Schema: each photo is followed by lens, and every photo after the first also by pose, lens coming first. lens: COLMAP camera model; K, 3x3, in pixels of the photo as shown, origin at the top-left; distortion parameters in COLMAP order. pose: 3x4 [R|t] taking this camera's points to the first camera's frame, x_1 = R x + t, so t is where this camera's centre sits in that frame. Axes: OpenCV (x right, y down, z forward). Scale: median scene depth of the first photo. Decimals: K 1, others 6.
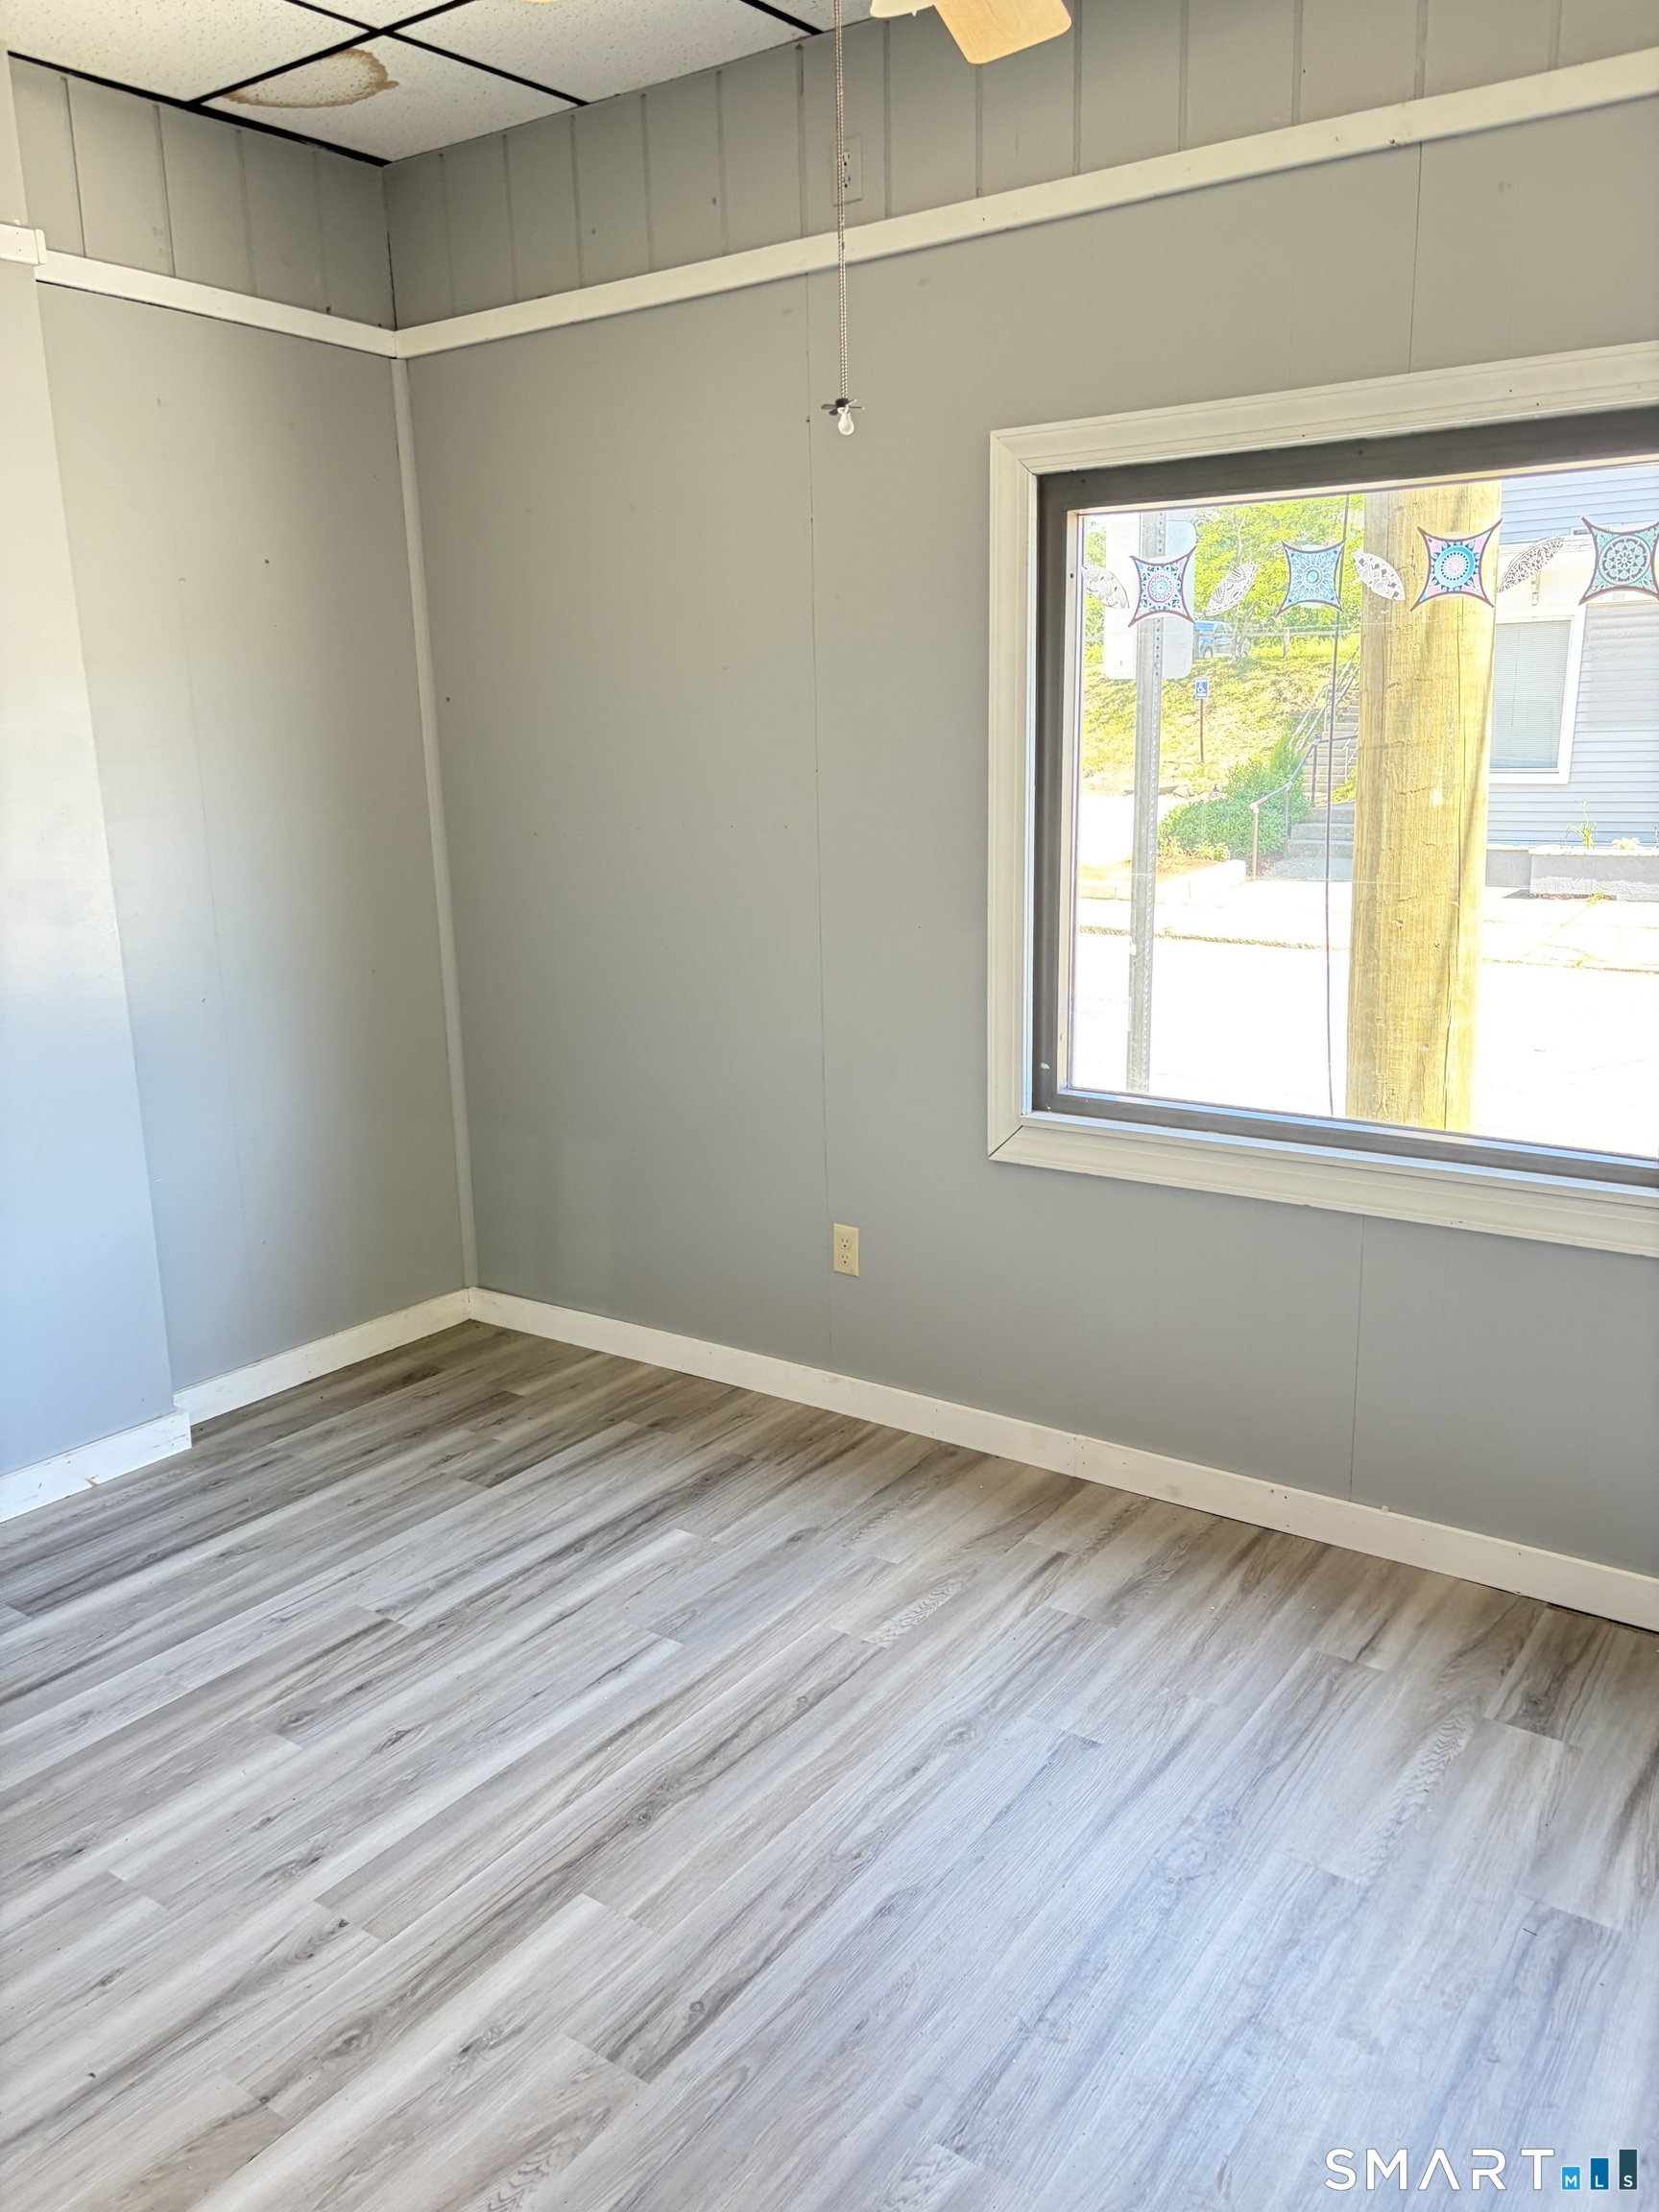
lens RADIAL K [[1671.6, 0, 845.9], [0, 1671.6, 1106.2], [0, 0, 1]] dist [0.025622, -0.009641]
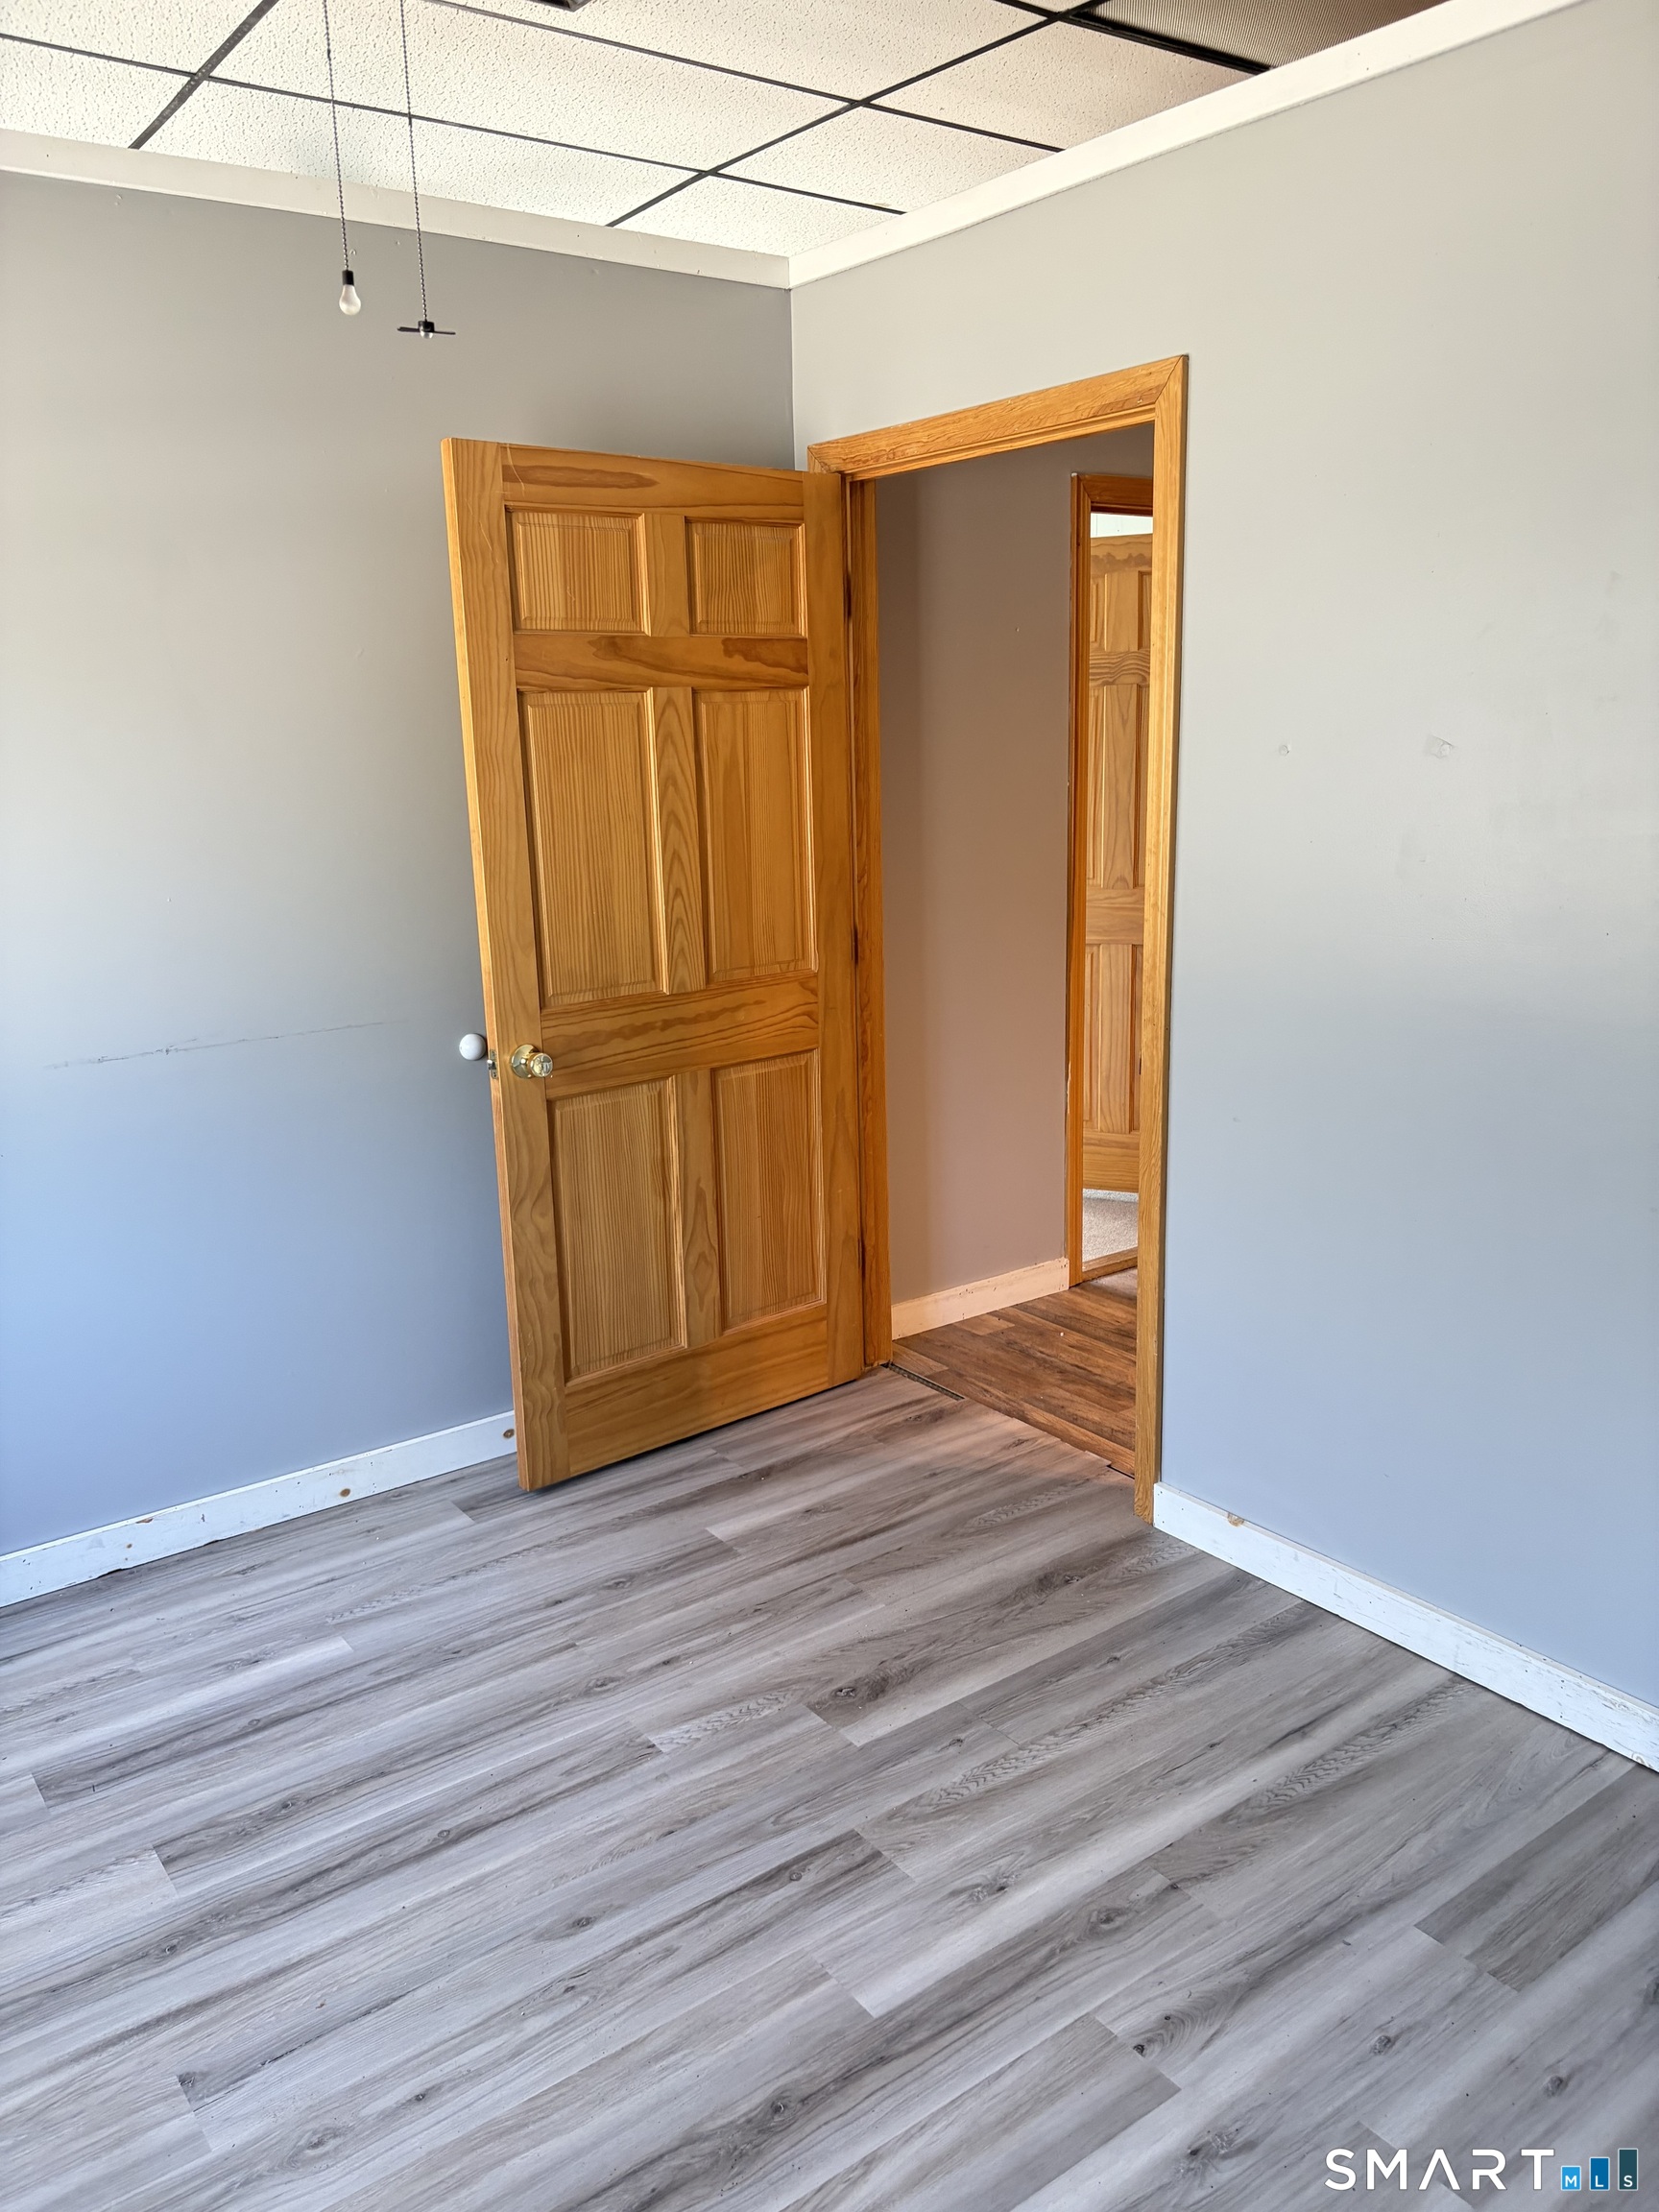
lens RADIAL K [[1671.6, 0, 824.0], [0, 1671.6, 1105.3], [0, 0, 1]] dist [0.025622, -0.009641]
pose [[-0.948313, -0.026179, 0.316255, -0.423787], [0.113590, 0.902555, 0.415320, -0.357931], [-0.296311, 0.429777, -0.852931, 1.650427]]
